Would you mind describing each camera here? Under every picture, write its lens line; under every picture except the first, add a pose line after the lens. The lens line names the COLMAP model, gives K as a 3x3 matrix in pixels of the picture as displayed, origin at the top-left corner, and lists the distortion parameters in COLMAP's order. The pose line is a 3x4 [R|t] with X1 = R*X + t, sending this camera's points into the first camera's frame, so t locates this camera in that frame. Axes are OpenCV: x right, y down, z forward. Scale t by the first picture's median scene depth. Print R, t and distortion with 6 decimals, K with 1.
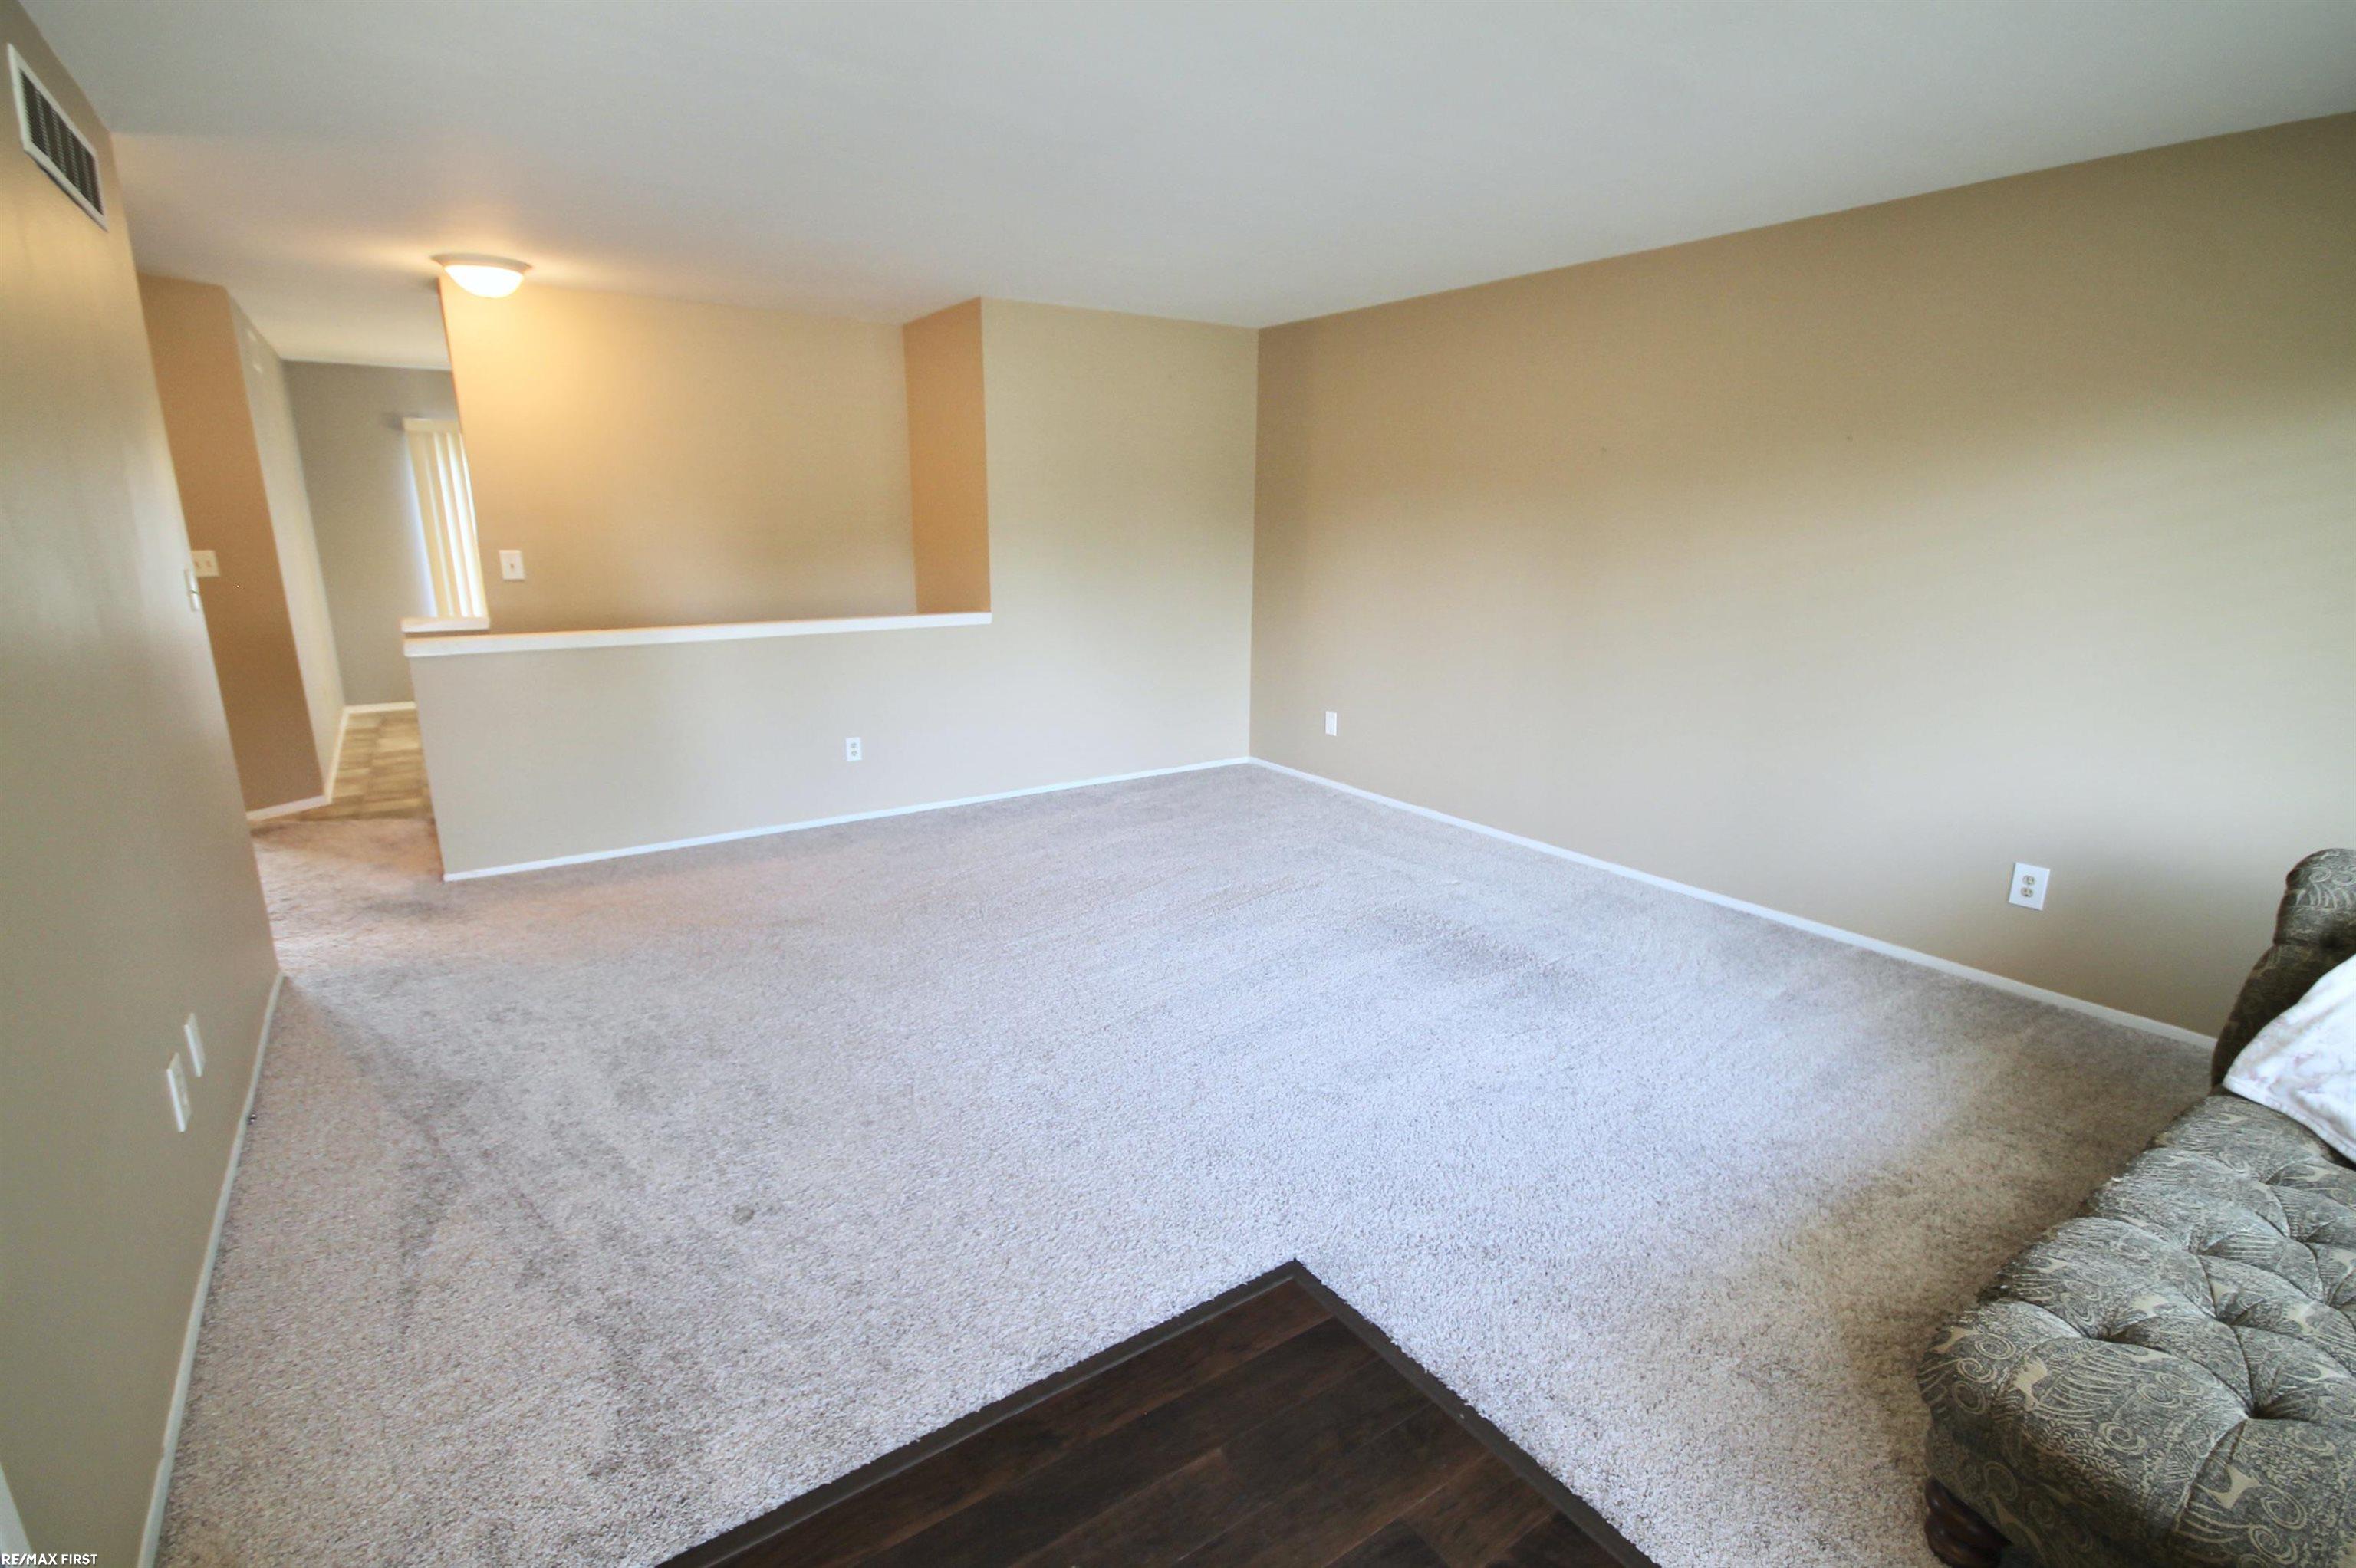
lens RADIAL K [[1117.6, 0, 1190.2], [0, 1117.6, 798.5], [0, 0, 1]] dist [-0.003371, 0.004433]
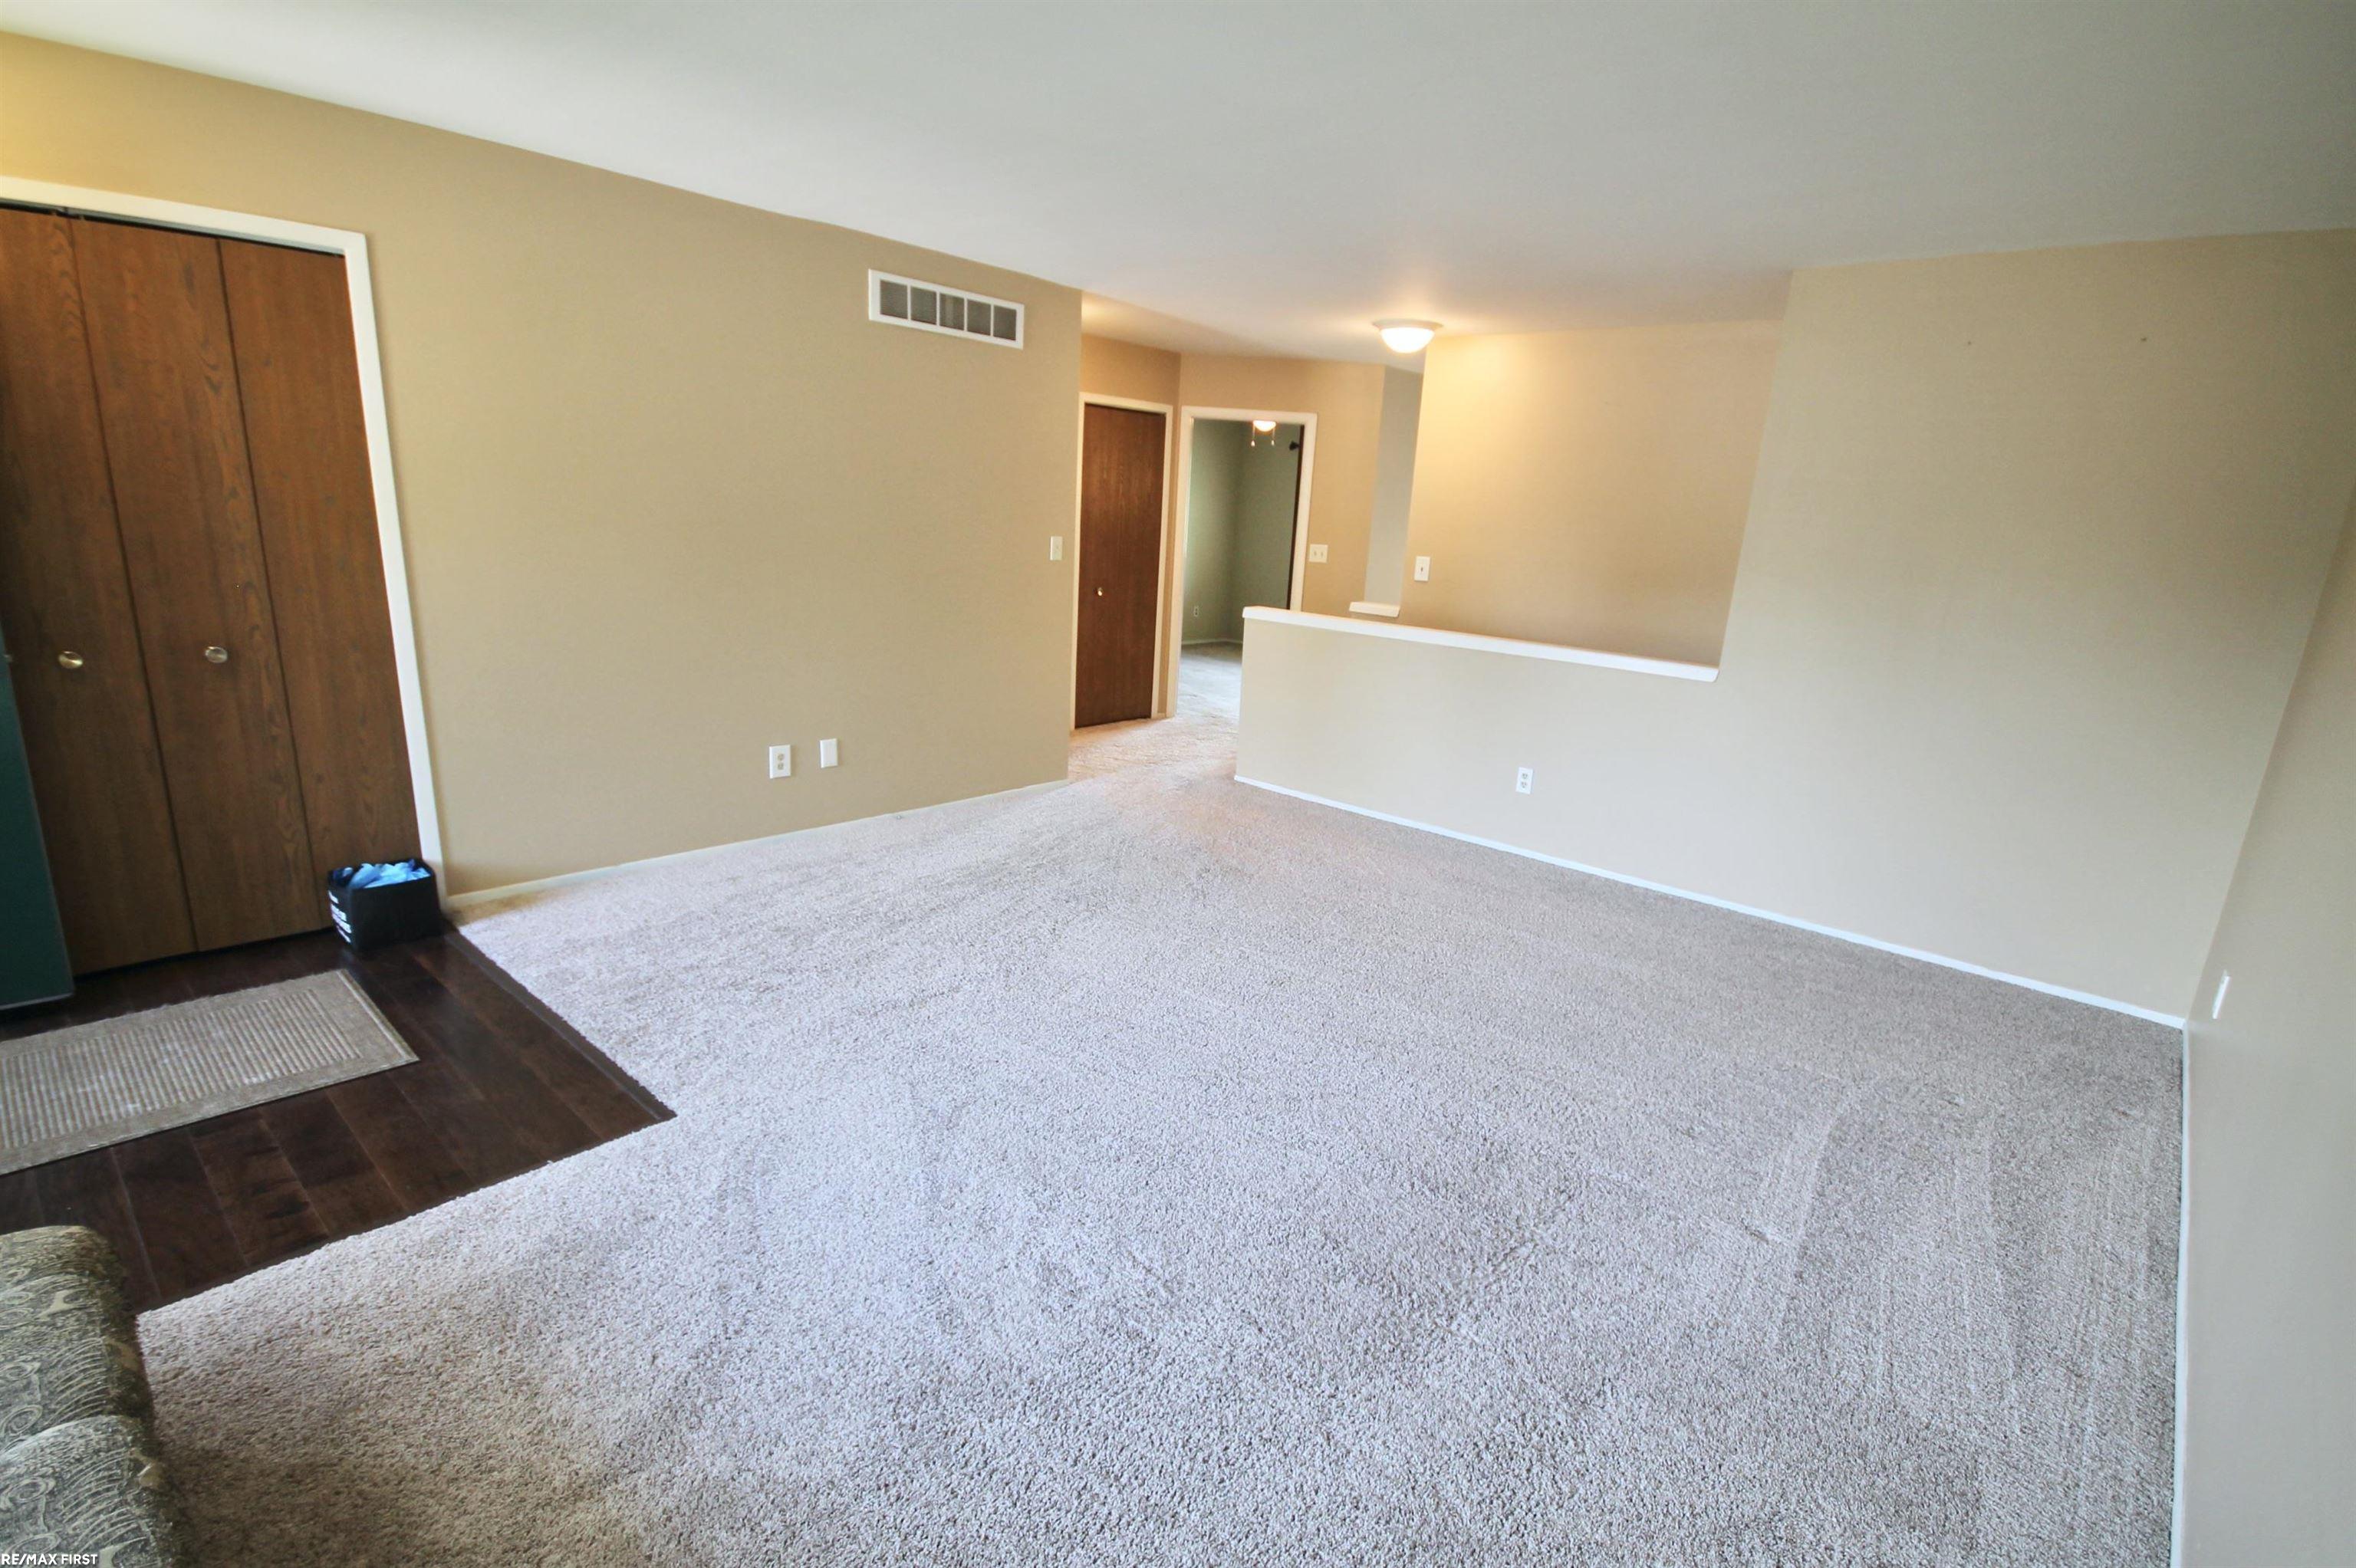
lens RADIAL K [[1117.6, 0, 1190.2], [0, 1117.6, 798.5], [0, 0, 1]] dist [-0.003371, 0.004433]
pose [[0.260387, 0.260718, -0.929637, 0.518852], [-0.301861, 0.936566, 0.178112, -0.113673], [0.917103, 0.234243, 0.322571, 0.433142]]
